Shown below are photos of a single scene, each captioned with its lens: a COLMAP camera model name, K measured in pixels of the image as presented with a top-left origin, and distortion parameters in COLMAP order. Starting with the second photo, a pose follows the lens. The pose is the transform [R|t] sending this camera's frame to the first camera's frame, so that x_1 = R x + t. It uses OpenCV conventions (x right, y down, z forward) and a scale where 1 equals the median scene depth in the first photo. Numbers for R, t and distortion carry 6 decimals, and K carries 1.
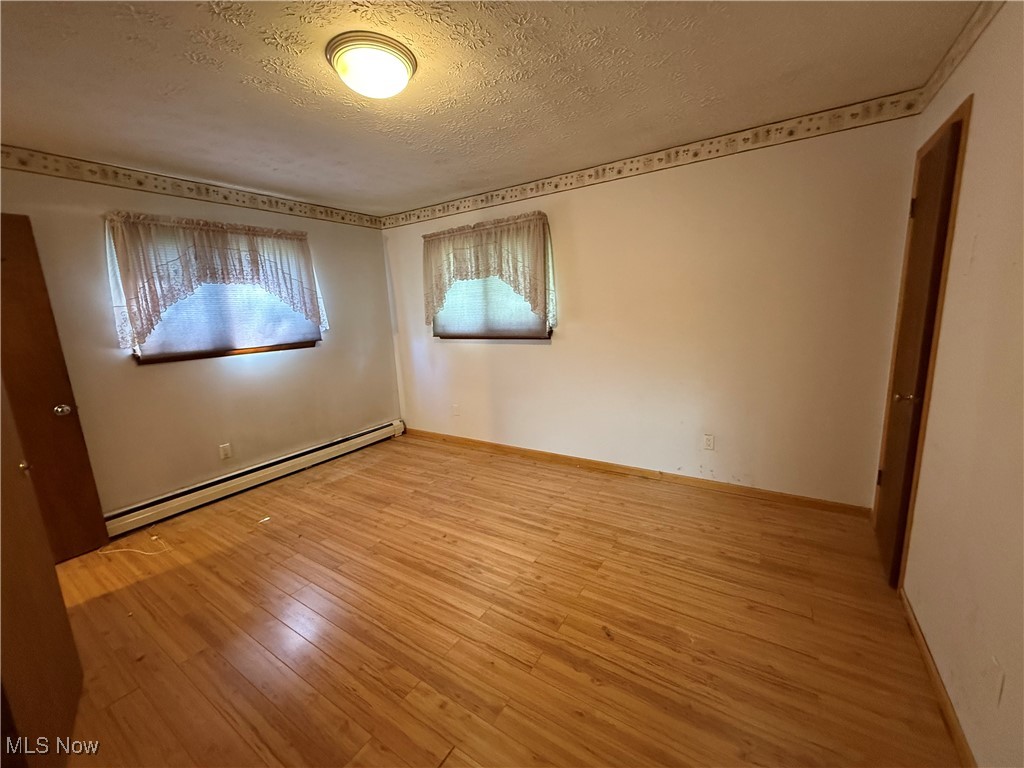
lens RADIAL K [[408.9, 0, 511.3], [0, 408.9, 381.5], [0, 0, 1]] dist [0.002540, 0.000149]
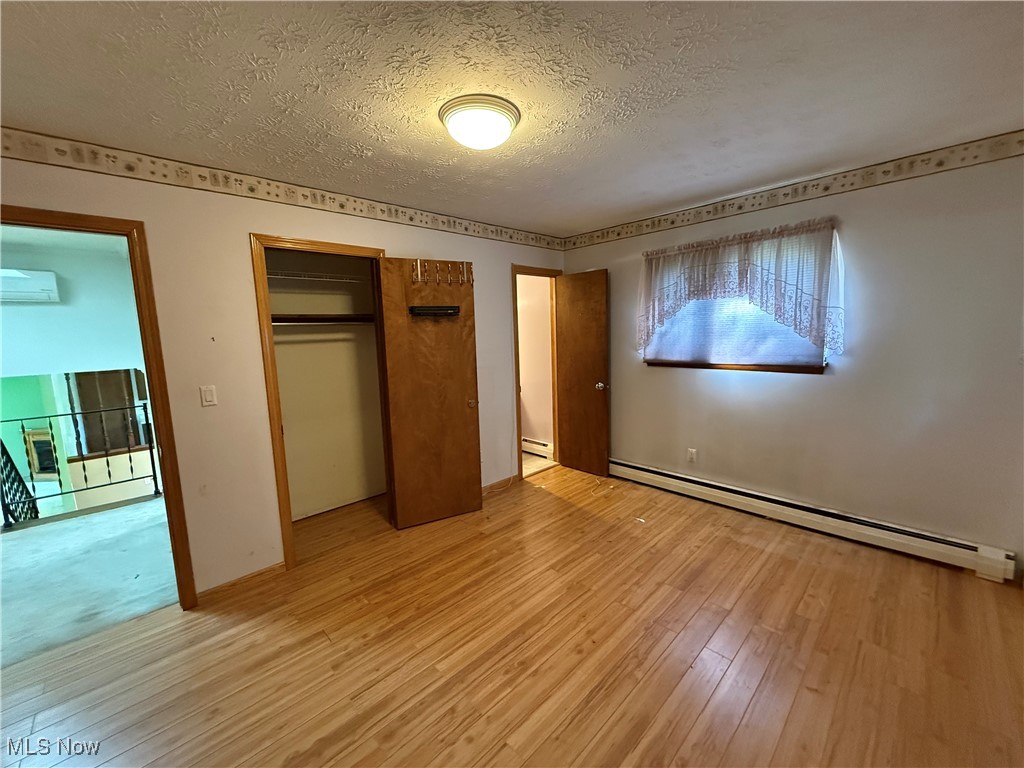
lens RADIAL K [[408.9, 0, 512.5], [0, 408.9, 384.1], [0, 0, 1]] dist [0.002540, 0.000149]
pose [[-0.224986, 0.180412, -0.957514, 0.421407], [-0.131848, 0.968033, 0.213374, -0.185965], [0.965400, 0.174252, -0.194007, 0.755594]]
